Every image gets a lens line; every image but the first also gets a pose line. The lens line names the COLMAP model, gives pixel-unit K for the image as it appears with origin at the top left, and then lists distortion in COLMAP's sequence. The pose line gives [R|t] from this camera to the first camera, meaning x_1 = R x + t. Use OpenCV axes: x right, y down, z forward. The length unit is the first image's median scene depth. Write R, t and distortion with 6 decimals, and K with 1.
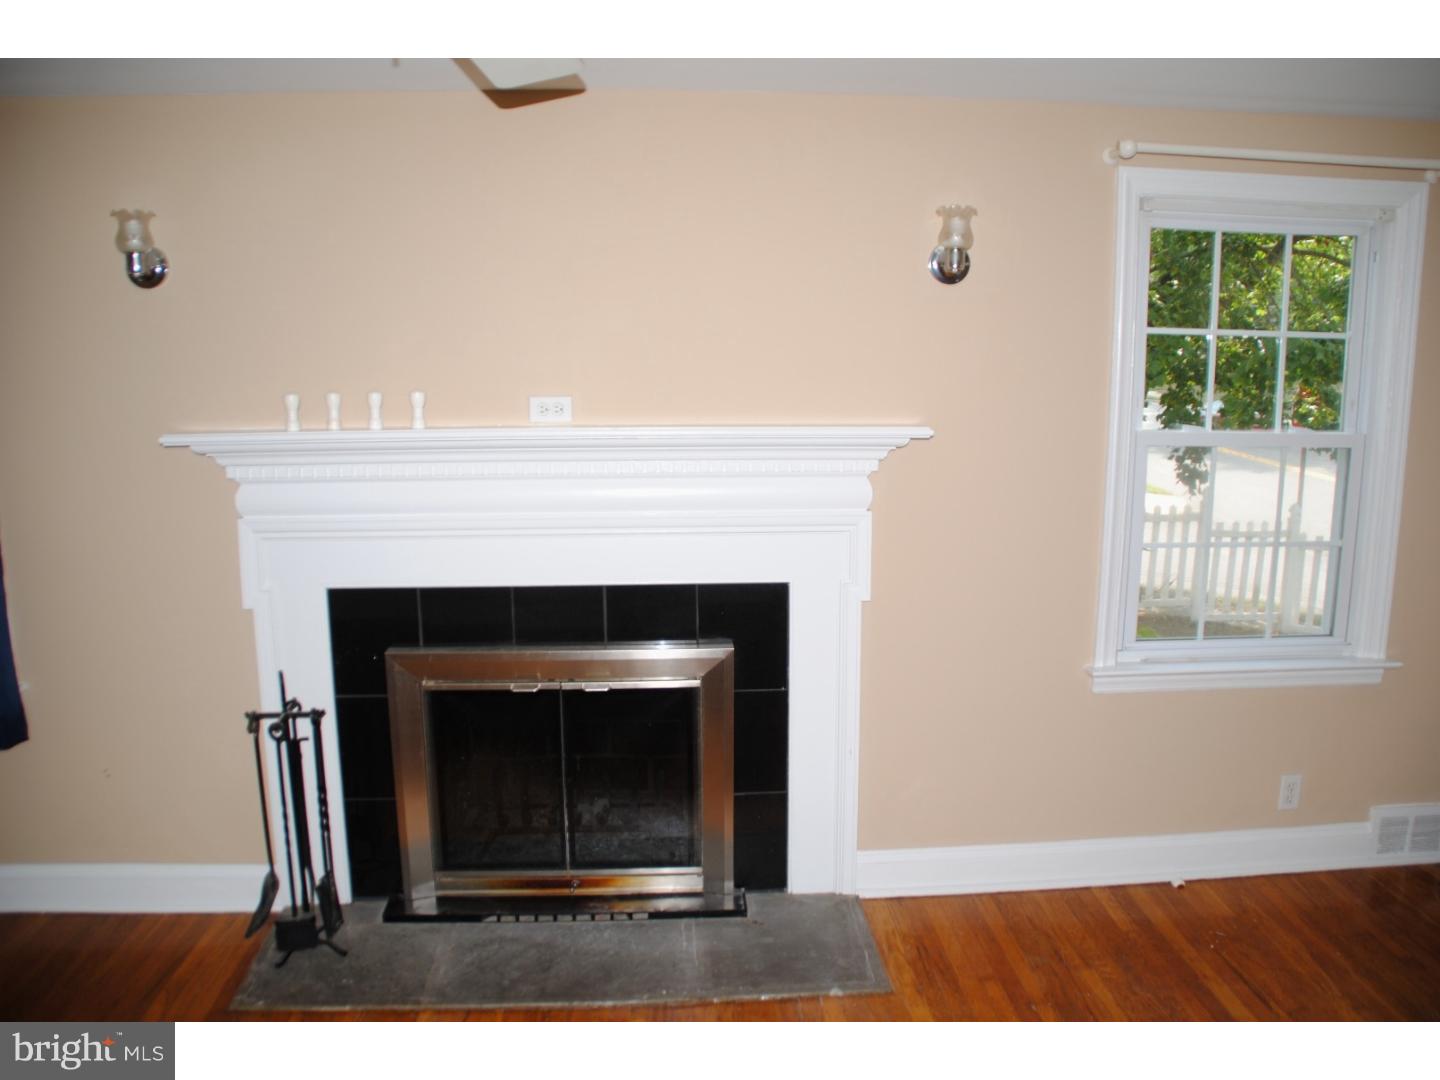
lens RADIAL K [[1143.0, 0, 717.9], [0, 1143.0, 536.1], [0, 0, 1]] dist [-0.151198, 0.087123]
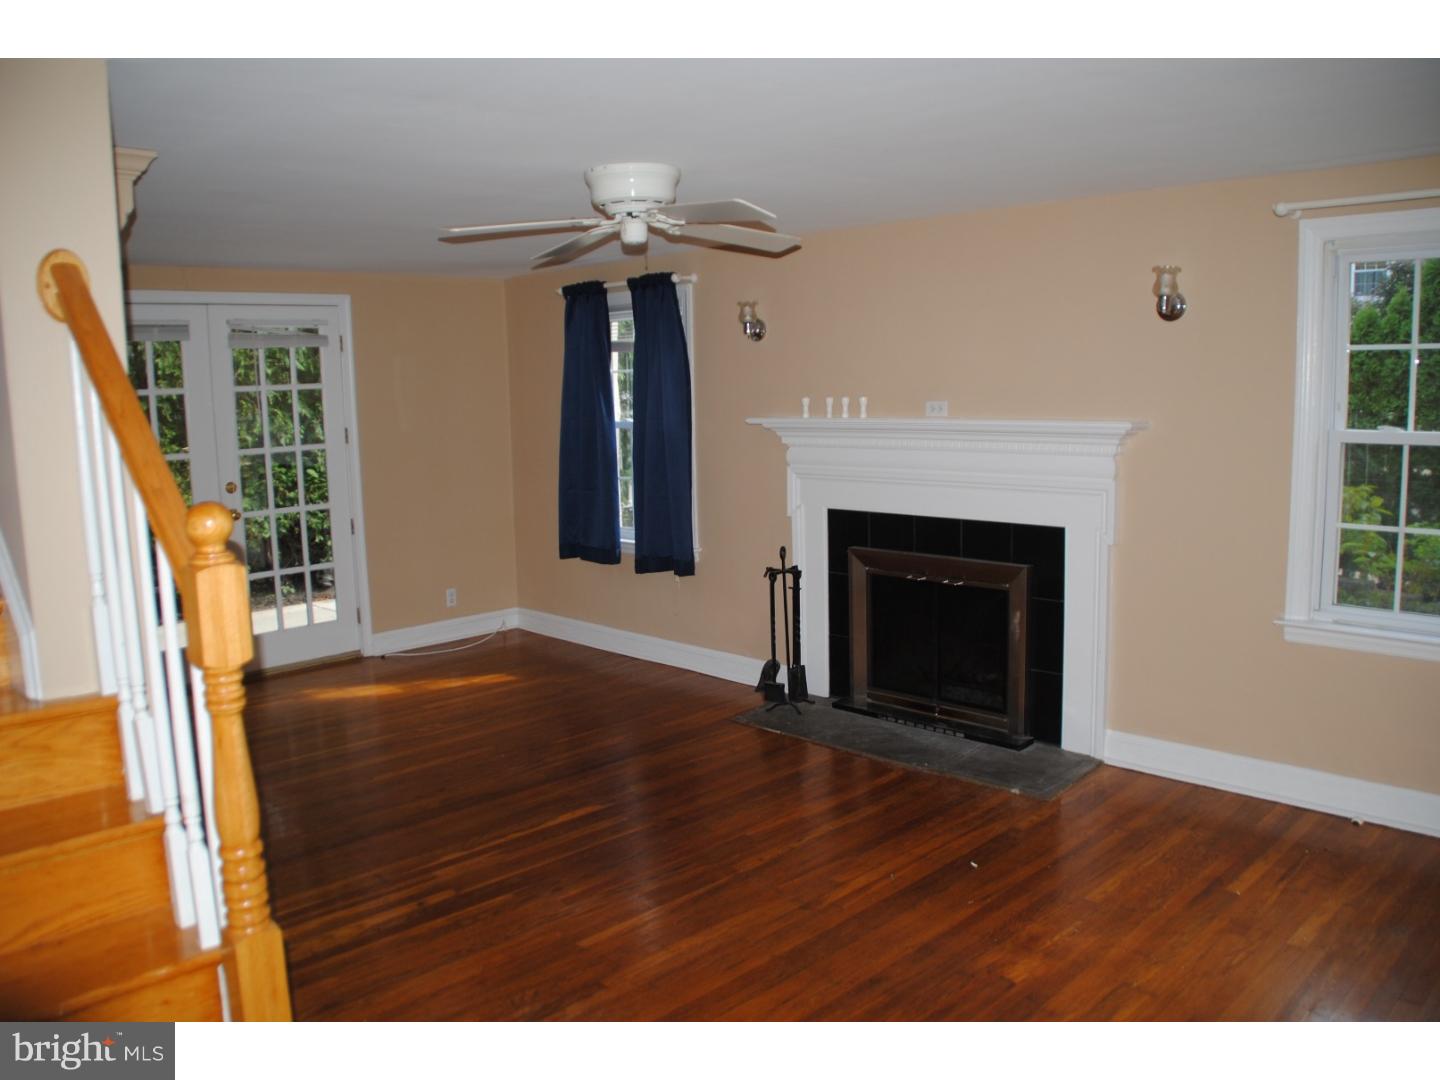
lens RADIAL K [[1143.0, 0, 721.4], [0, 1143.0, 543.4], [0, 0, 1]] dist [-0.151198, 0.087123]
pose [[0.656233, 0.088968, -0.749295, 0.889255], [-0.106337, 0.994018, 0.024895, 0.073807], [0.747028, 0.063340, 0.661768, -0.303208]]
